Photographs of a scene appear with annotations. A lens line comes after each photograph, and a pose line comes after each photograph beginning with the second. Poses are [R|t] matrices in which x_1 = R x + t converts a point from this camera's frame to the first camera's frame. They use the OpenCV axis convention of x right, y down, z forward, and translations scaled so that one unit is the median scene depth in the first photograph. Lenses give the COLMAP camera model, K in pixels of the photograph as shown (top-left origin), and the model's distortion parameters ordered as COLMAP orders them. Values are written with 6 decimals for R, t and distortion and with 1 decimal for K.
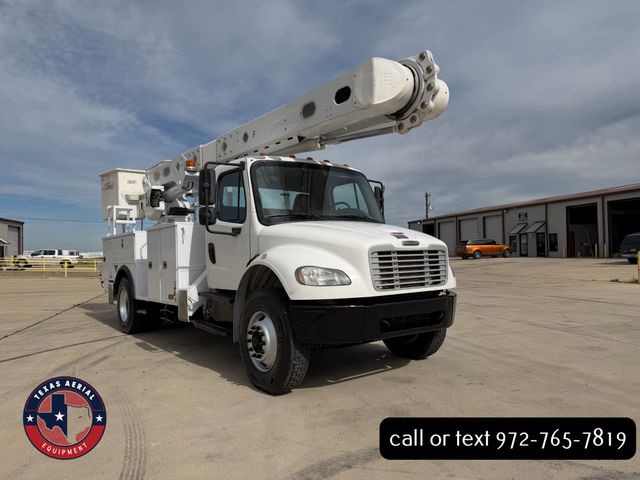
lens RADIAL K [[459.3, 0, 320.0], [0, 459.3, 240.0], [0, 0, 1]] dist [-0.003038, -0.004054]
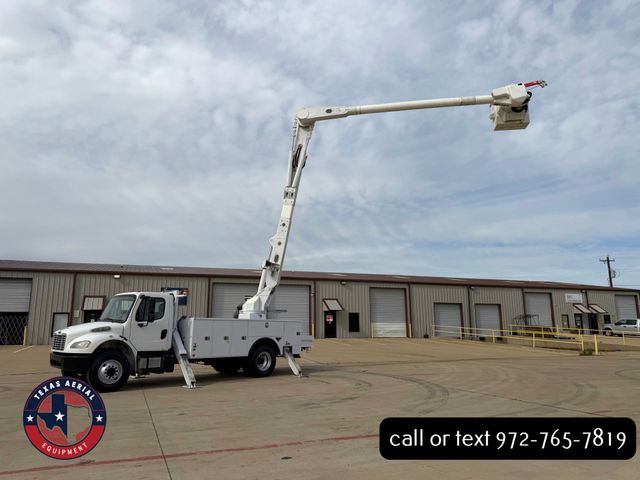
lens RADIAL K [[466.1, 0, 318.7], [0, 466.1, 237.6], [0, 0, 1]] dist [0.059612, -0.071266]
pose [[0.103281, -0.165093, -0.980855, 0.347253], [0.028876, 0.986211, -0.162954, -0.005504], [0.994233, -0.011493, 0.106624, 0.247047]]
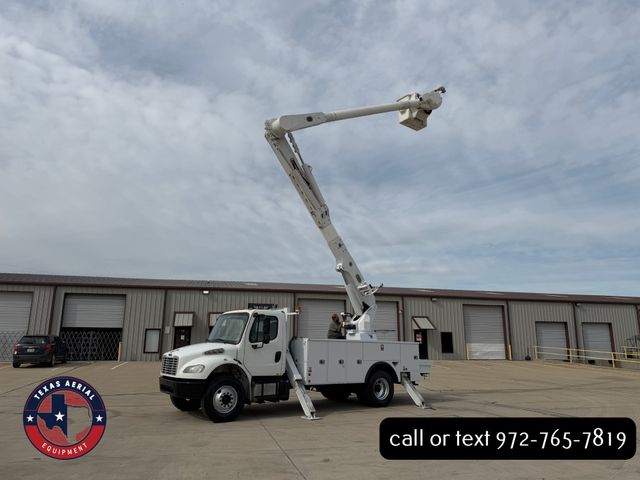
lens RADIAL K [[463.1, 0, 320.0], [0, 463.1, 249.7], [0, 0, 1]] dist [0.124919, -0.218935]
pose [[-0.032543, -0.173292, -0.984333, 0.303462], [0.018975, 0.984570, -0.173961, -0.010499], [0.999290, -0.024339, -0.028752, 0.210620]]
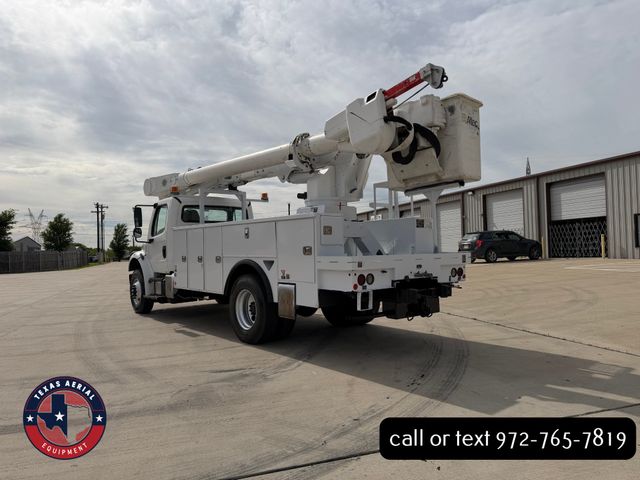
lens RADIAL K [[466.1, 0, 321.3], [0, 466.1, 238.0], [0, 0, 1]] dist [0.057269, -0.067074]
pose [[-0.996868, 0.051500, -0.060023, -0.061524], [0.054775, 0.997024, -0.054252, 0.014110], [0.057051, -0.057370, -0.996722, 0.416031]]
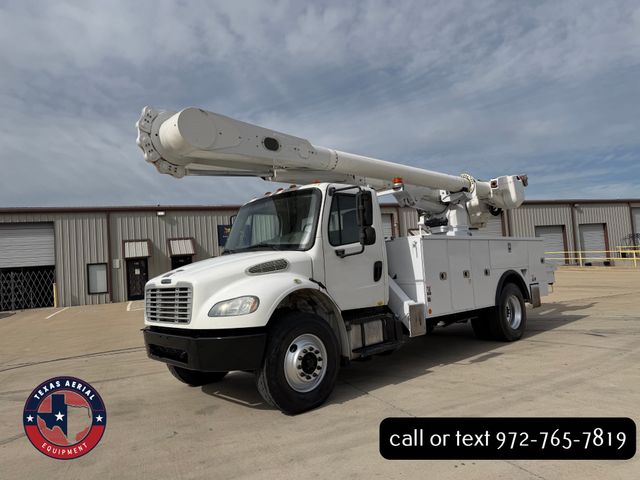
lens RADIAL K [[457.1, 0, 322.4], [0, 457.1, 240.0], [0, 0, 1]] dist [0.060325, -0.075552]
pose [[0.095414, -0.049398, -0.994211, 0.150456], [0.093301, 0.994815, -0.040474, -0.001409], [0.991056, -0.088899, 0.099528, 0.142984]]
